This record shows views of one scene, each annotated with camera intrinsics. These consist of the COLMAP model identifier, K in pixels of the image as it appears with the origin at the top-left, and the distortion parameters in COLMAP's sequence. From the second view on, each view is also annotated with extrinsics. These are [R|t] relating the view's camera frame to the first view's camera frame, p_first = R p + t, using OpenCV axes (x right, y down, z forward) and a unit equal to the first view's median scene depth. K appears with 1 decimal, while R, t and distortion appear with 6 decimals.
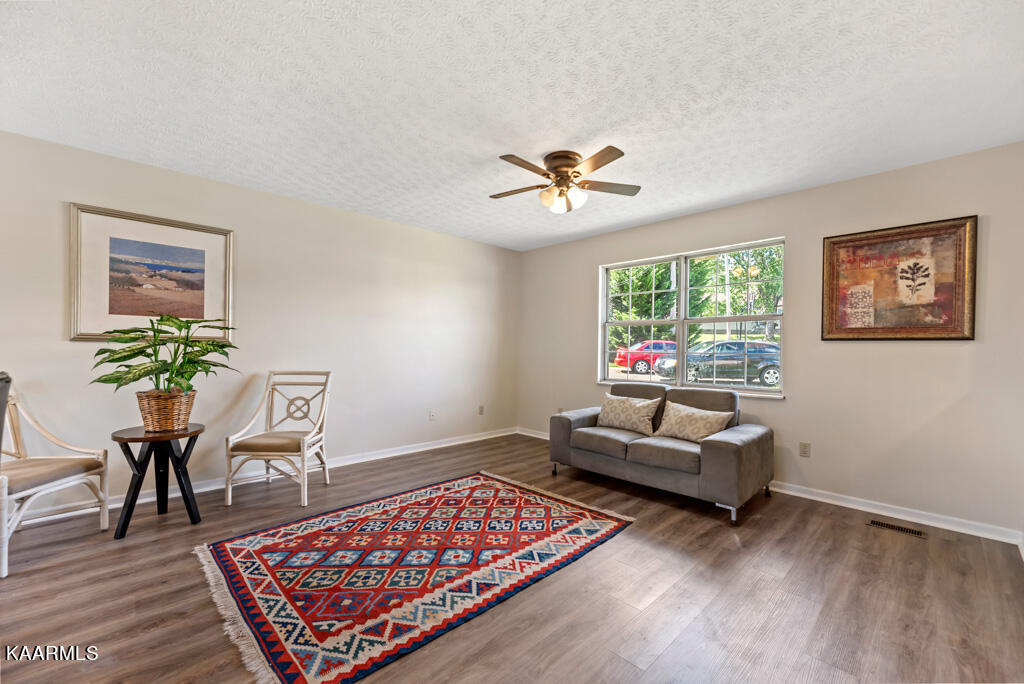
lens RADIAL K [[414.2, 0, 509.5], [0, 414.2, 355.7], [0, 0, 1]] dist [-0.000891, 0.000038]
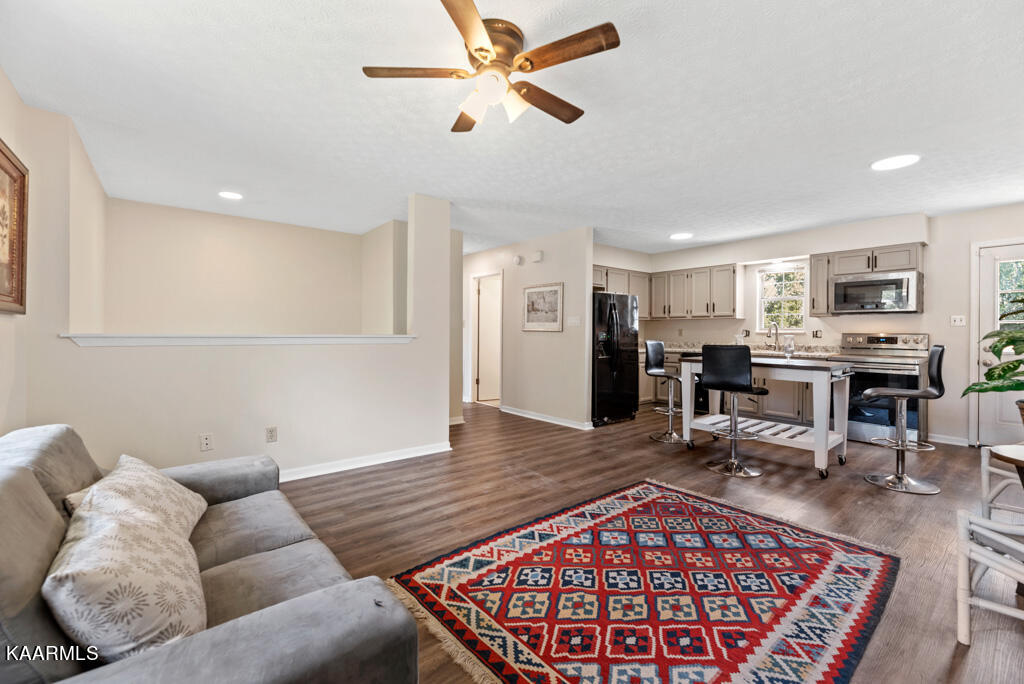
lens RADIAL K [[423.0, 0, 519.1], [0, 423.0, 332.1], [0, 0, 1]] dist [-0.000372, -0.000034]
pose [[-0.997600, -0.017931, 0.066872, 0.040232], [-0.016944, 0.999739, 0.015310, -0.030251], [-0.067129, 0.014140, -0.997644, 1.749363]]
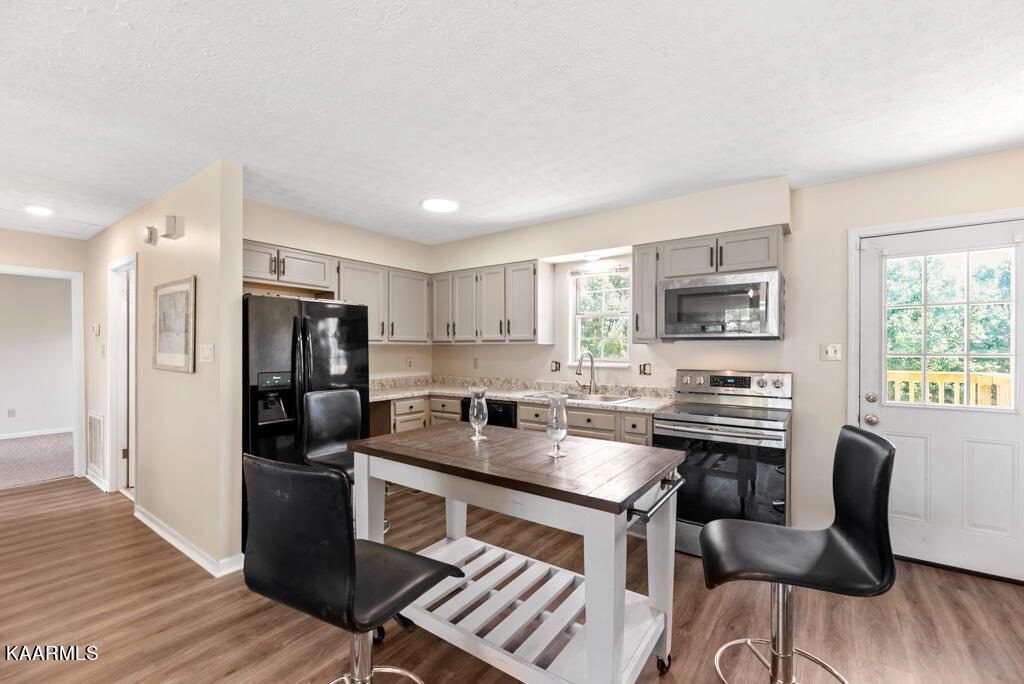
lens RADIAL K [[421.2, 0, 514.2], [0, 421.2, 348.9], [0, 0, 1]] dist [-0.002042, -0.000006]
pose [[-0.982295, -0.017578, -0.186513, -0.603447], [-0.019316, 0.999785, 0.007505, -0.080532], [0.186341, 0.010975, -0.982424, 0.847259]]
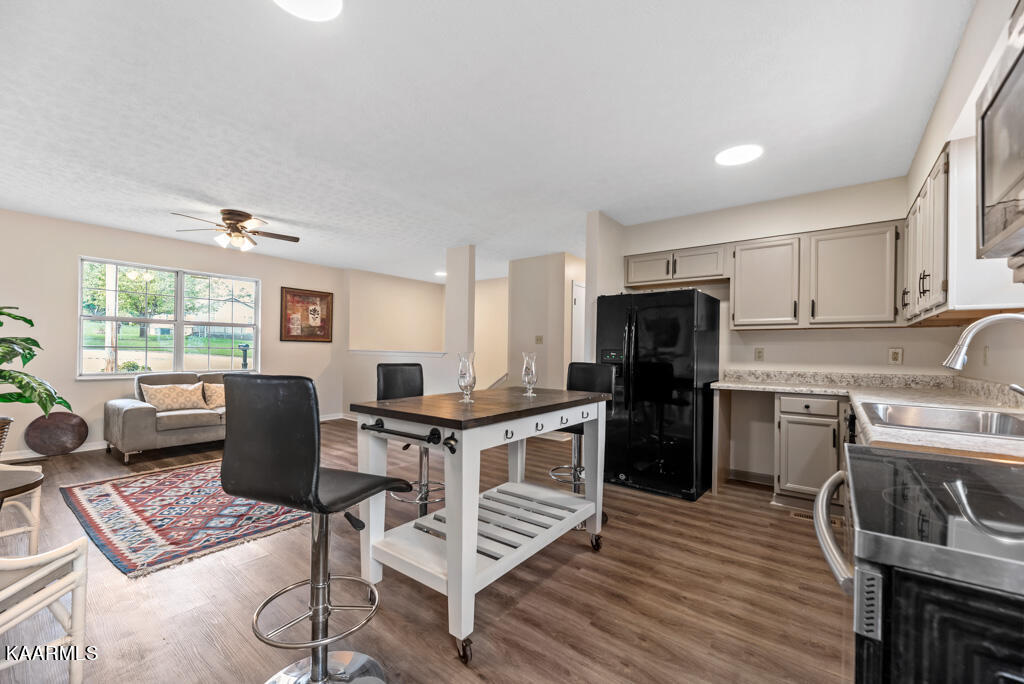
lens RADIAL K [[421.2, 0, 514.2], [0, 421.2, 348.9], [0, 0, 1]] dist [-0.002042, -0.000006]
pose [[-0.156619, -0.011814, 0.987589, -1.542193], [-0.001007, 0.999930, 0.011802, -0.027580], [-0.987659, 0.000853, -0.156619, 0.290660]]
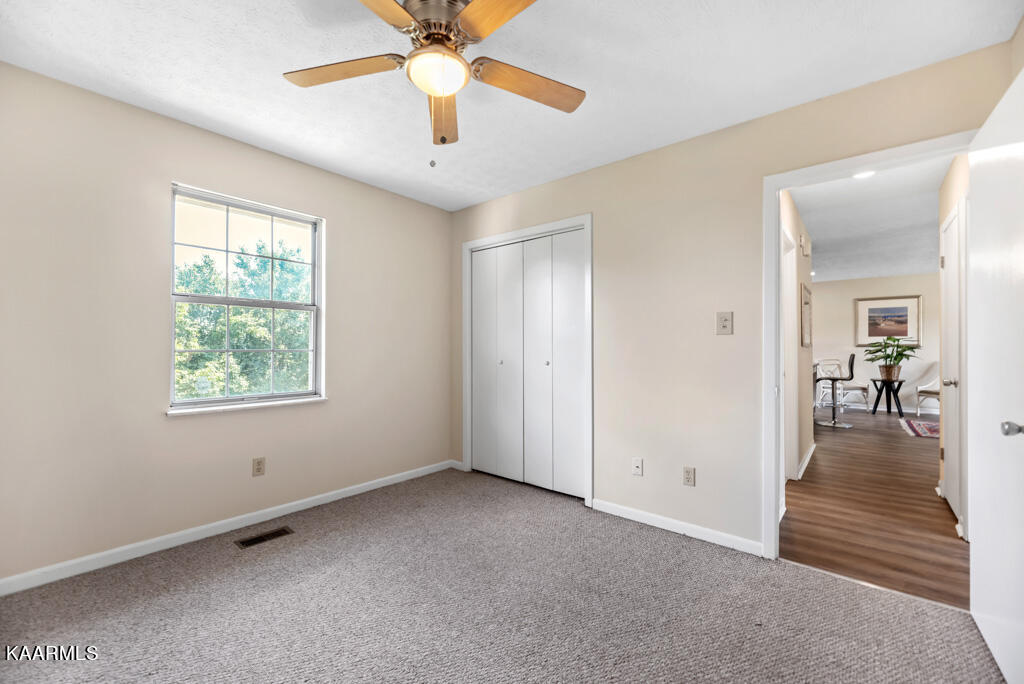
lens RADIAL K [[418.0, 0, 512.0], [0, 418.0, 342.0], [0, 0, 1]] dist [-0.000238, -0.000010]
pose [[0.115317, -0.022111, -0.993083, 1.573624], [-0.010912, 0.999664, -0.023524, 0.026107], [0.993269, 0.013549, 0.115037, -1.734973]]
